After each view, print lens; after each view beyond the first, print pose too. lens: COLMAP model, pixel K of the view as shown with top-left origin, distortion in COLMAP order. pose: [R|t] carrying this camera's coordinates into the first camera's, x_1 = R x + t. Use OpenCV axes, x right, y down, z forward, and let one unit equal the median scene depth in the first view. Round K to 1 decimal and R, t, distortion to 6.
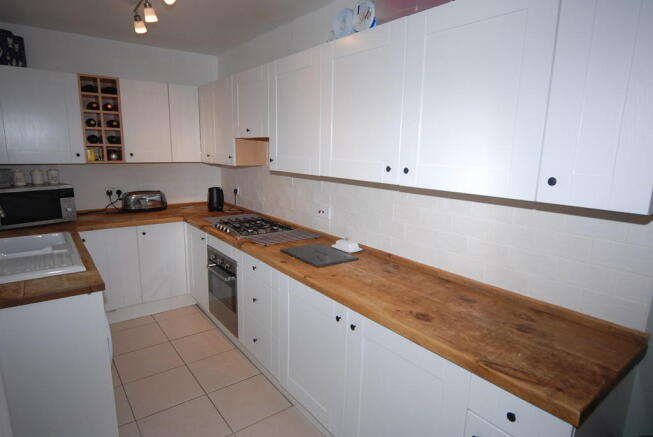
lens RADIAL K [[374.8, 0, 324.2], [0, 374.8, 218.3], [0, 0, 1]] dist [-0.017934, 0.002847]
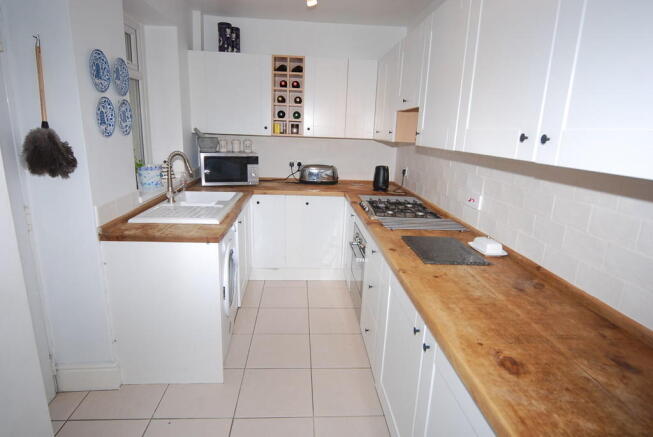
lens RADIAL K [[374.8, 0, 325.9], [0, 374.8, 218.6], [0, 0, 1]] dist [-0.017934, 0.002847]
pose [[0.836438, 0.139247, -0.530077, 0.161177], [-0.122777, 0.990212, 0.066383, 0.007039], [0.534132, 0.009556, 0.845347, 0.157120]]
